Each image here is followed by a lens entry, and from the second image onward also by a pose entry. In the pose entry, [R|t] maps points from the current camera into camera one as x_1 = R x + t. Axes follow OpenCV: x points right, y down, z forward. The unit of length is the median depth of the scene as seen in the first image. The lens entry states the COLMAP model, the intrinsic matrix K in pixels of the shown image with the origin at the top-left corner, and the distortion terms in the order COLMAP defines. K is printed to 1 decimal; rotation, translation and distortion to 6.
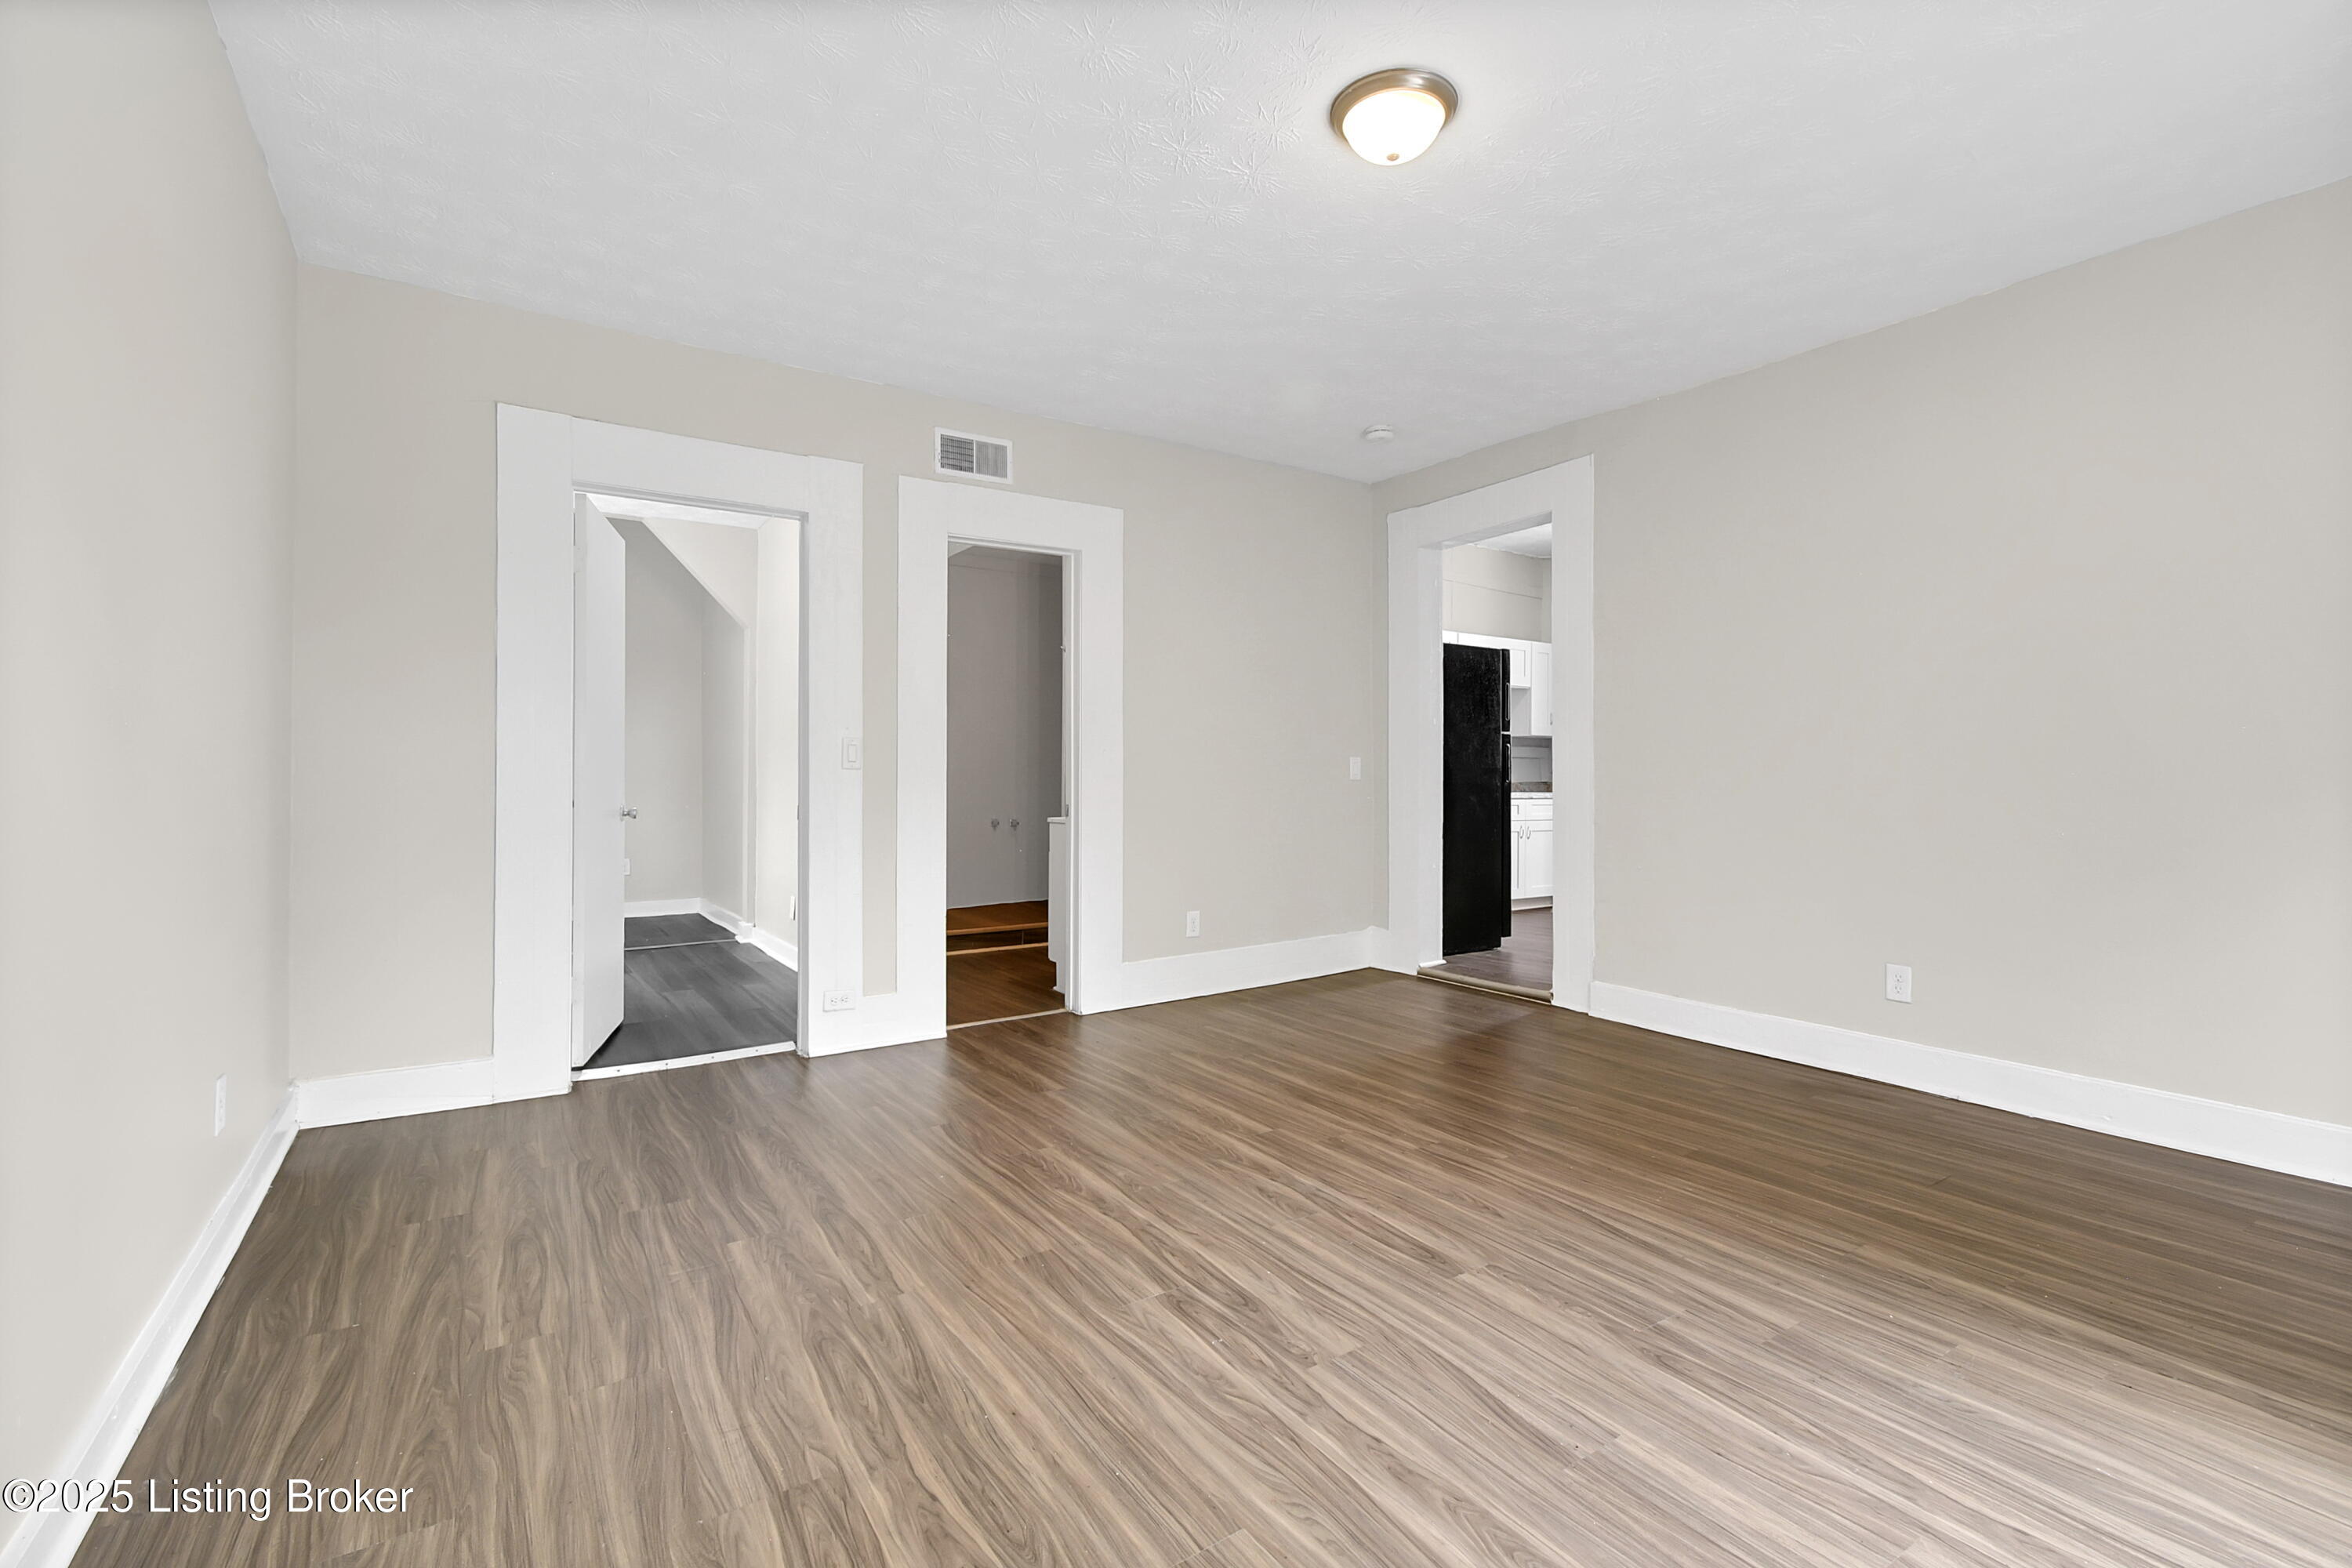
lens RADIAL K [[1052.3, 0, 1170.9], [0, 1052.3, 776.4], [0, 0, 1]] dist [0.002548, -0.001067]
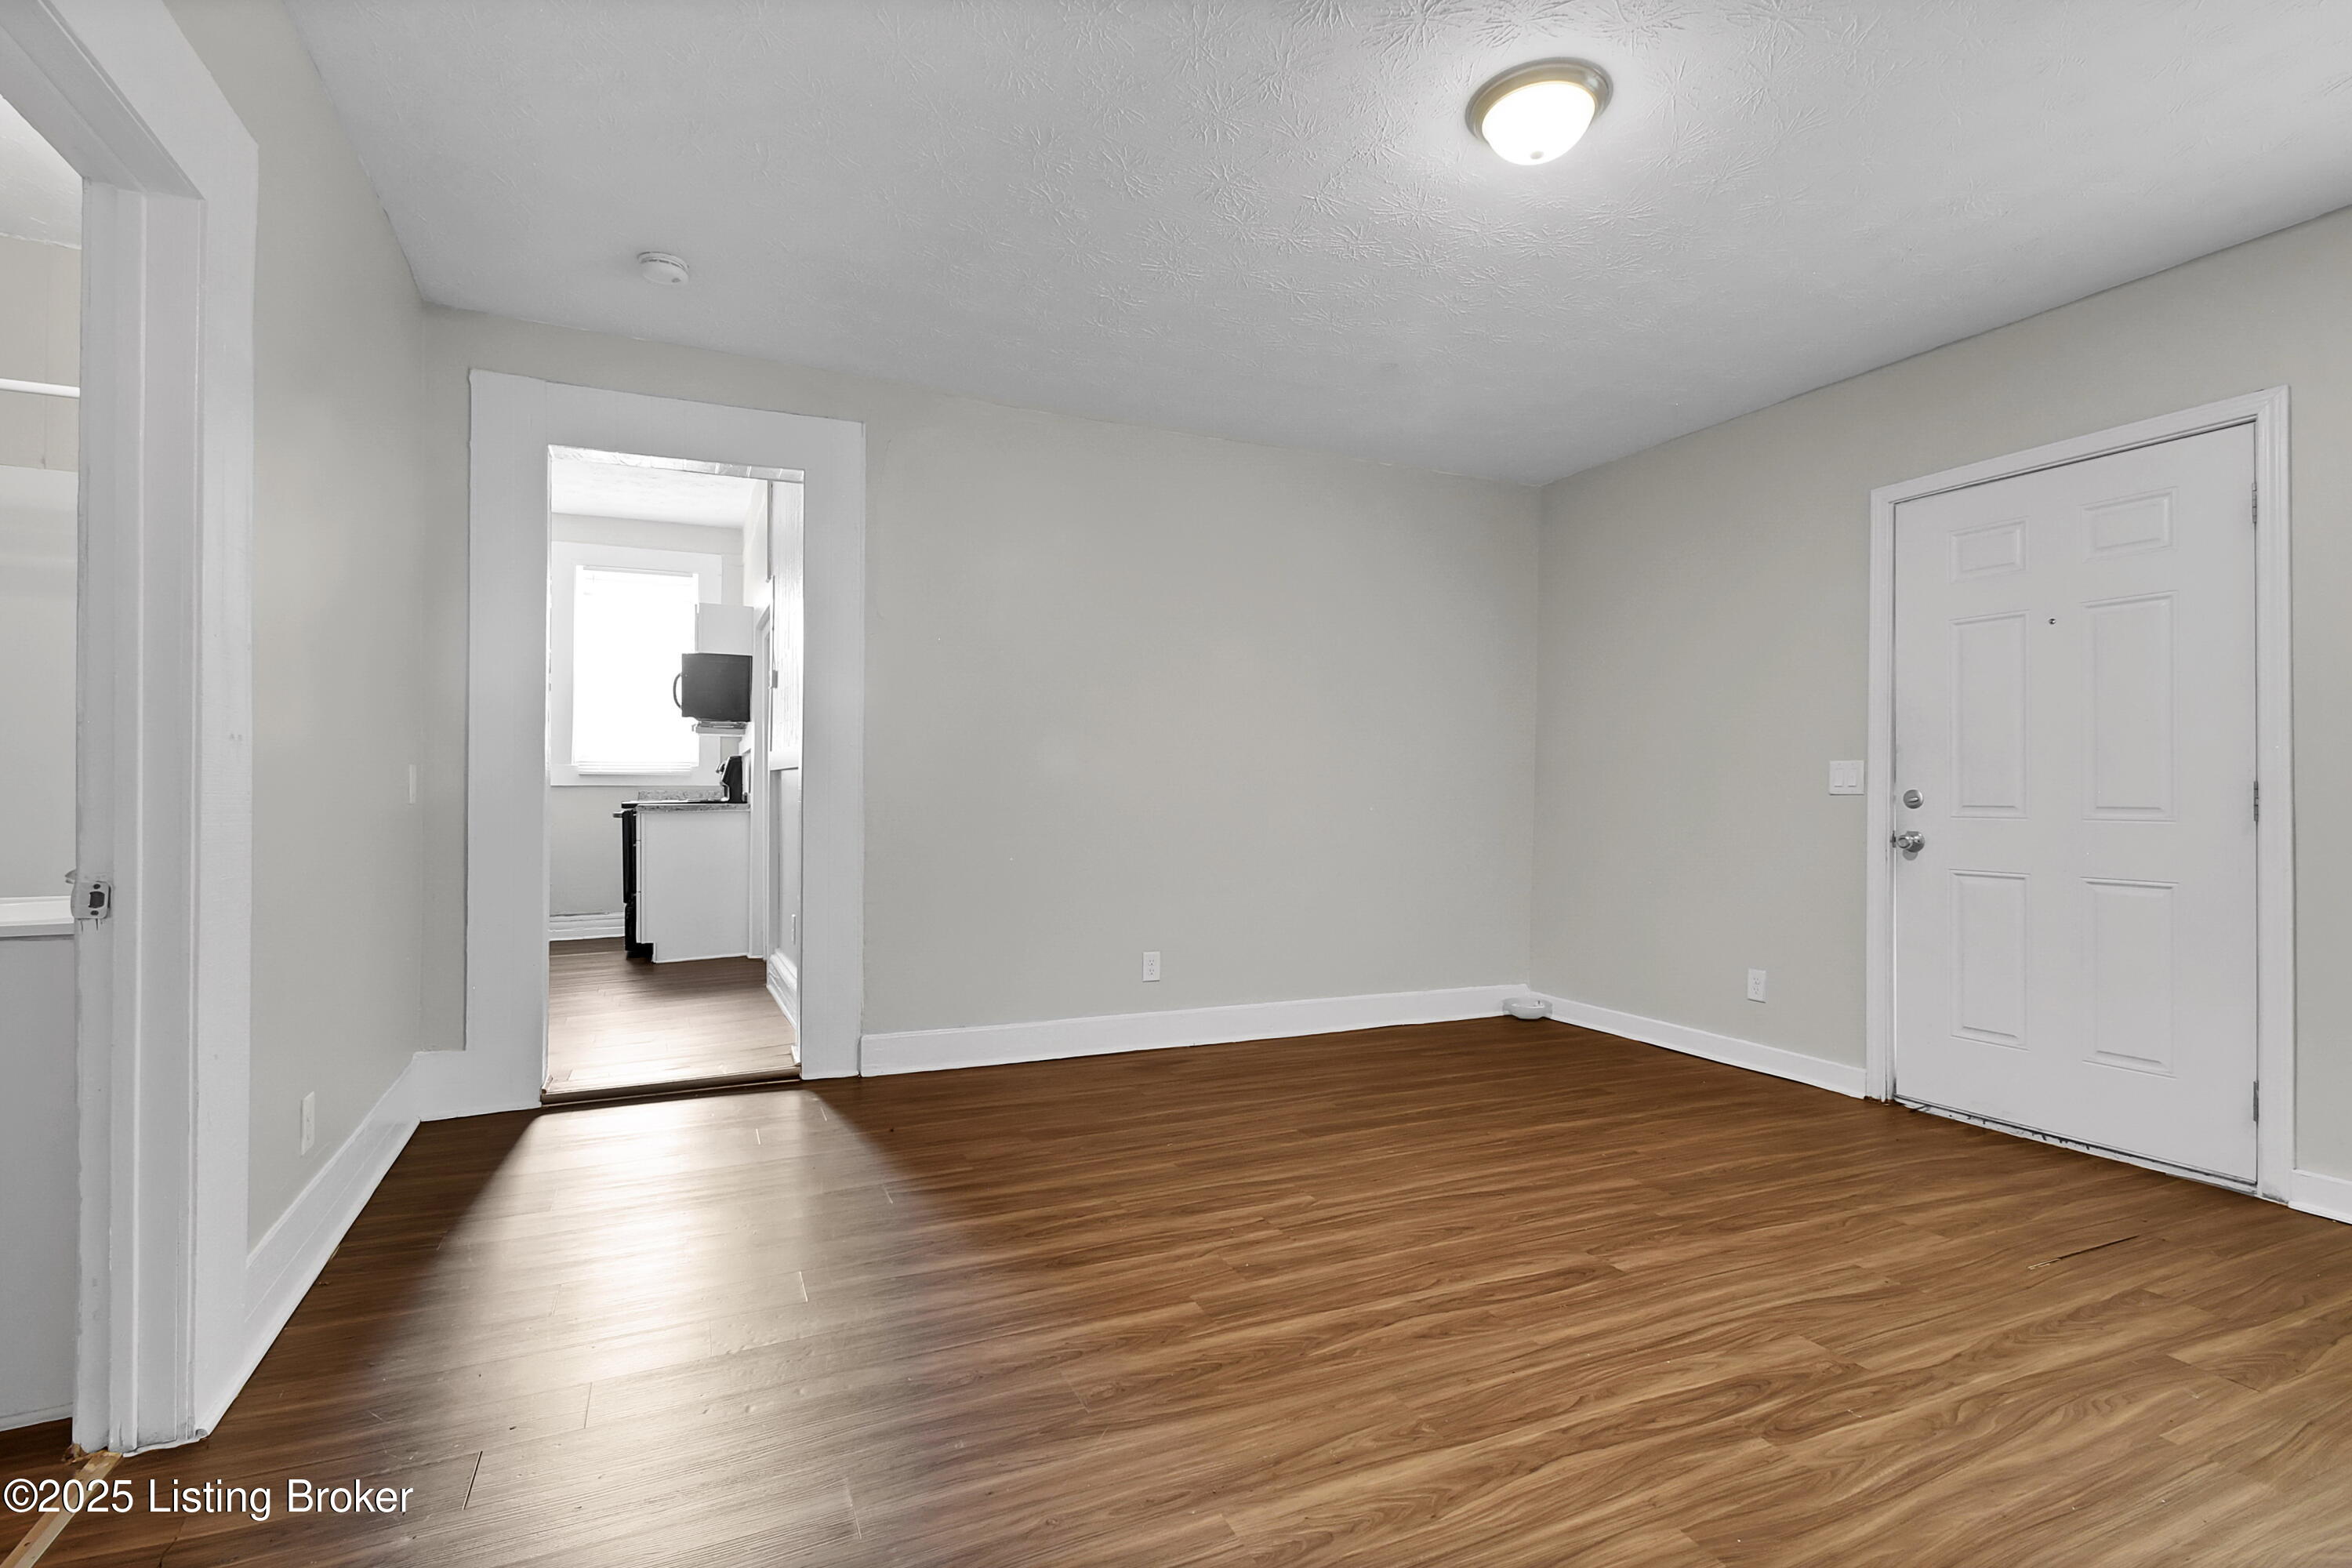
lens RADIAL K [[1052.3, 0, 1180.4], [0, 1052.3, 789.8], [0, 0, 1]] dist [0.002548, -0.001067]
pose [[0.156019, 0.004080, 0.987746, -0.755206], [-0.002649, 0.999990, -0.003712, -0.007514], [-0.987750, -0.002037, 0.156028, 1.122740]]
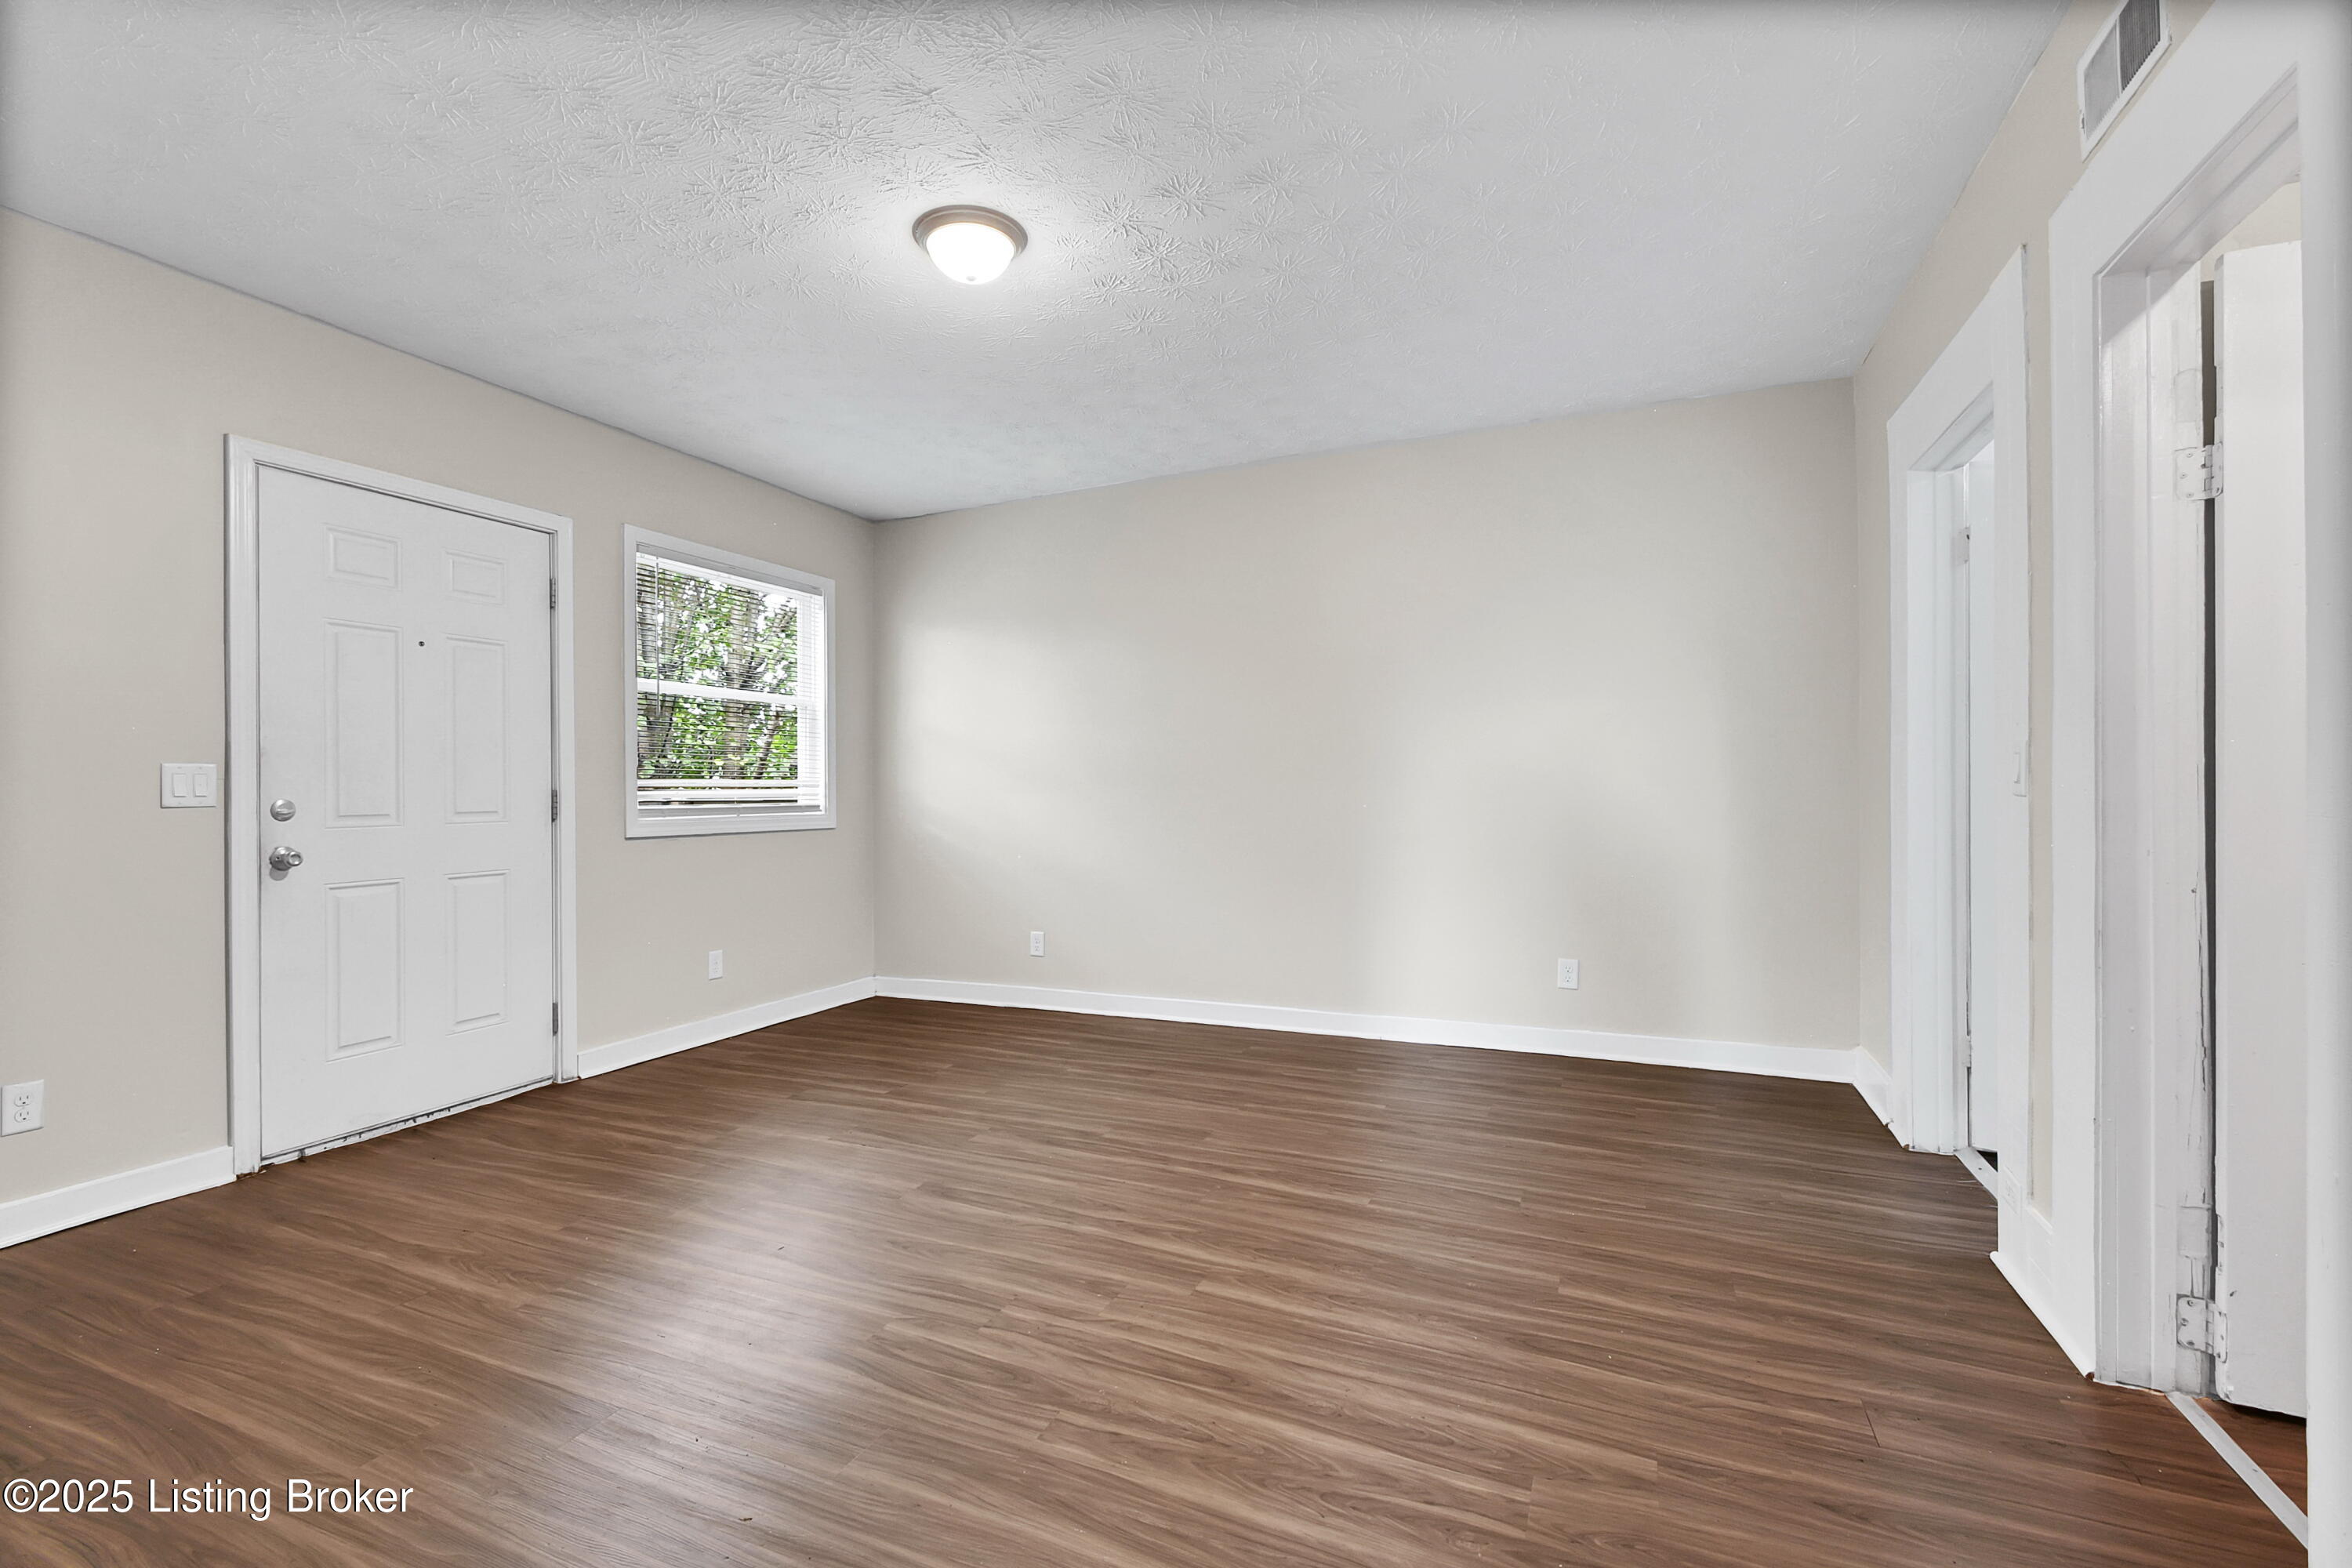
lens RADIAL K [[1052.3, 0, 1174.2], [0, 1052.3, 785.9], [0, 0, 1]] dist [0.002548, -0.001067]
pose [[-0.838048, 0.005428, -0.545569, 0.641525], [0.006441, 0.999979, 0.000056, -0.025438], [0.545558, -0.003467, -0.838066, 2.018408]]
